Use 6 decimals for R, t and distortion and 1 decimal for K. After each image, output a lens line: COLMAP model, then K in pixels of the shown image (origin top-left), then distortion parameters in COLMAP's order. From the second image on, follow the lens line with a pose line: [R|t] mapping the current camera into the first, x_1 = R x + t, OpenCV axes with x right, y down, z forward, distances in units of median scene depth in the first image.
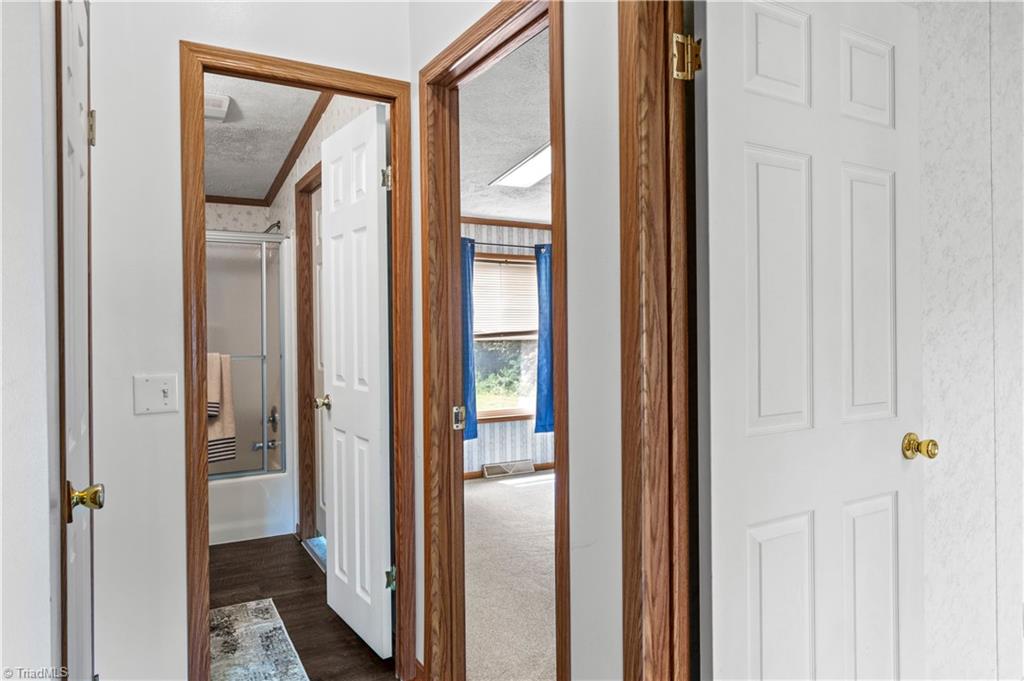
lens RADIAL K [[666.2, 0, 511.9], [0, 666.2, 336.8], [0, 0, 1]] dist [-0.002845, -0.001569]
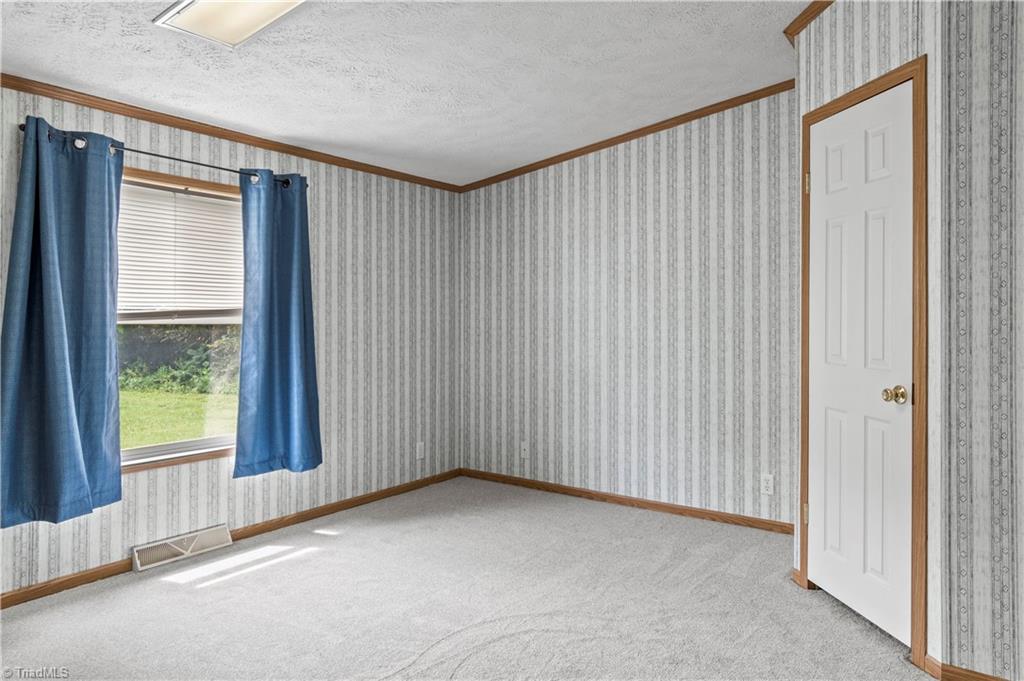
lens RADIAL K [[666.2, 0, 530.2], [0, 666.2, 311.4], [0, 0, 1]] dist [-0.002845, -0.001569]
pose [[0.890583, 0.019238, 0.454414, -0.003194], [-0.011042, 0.999725, -0.020682, 0.002228], [-0.454687, 0.013402, 0.890550, 0.339932]]
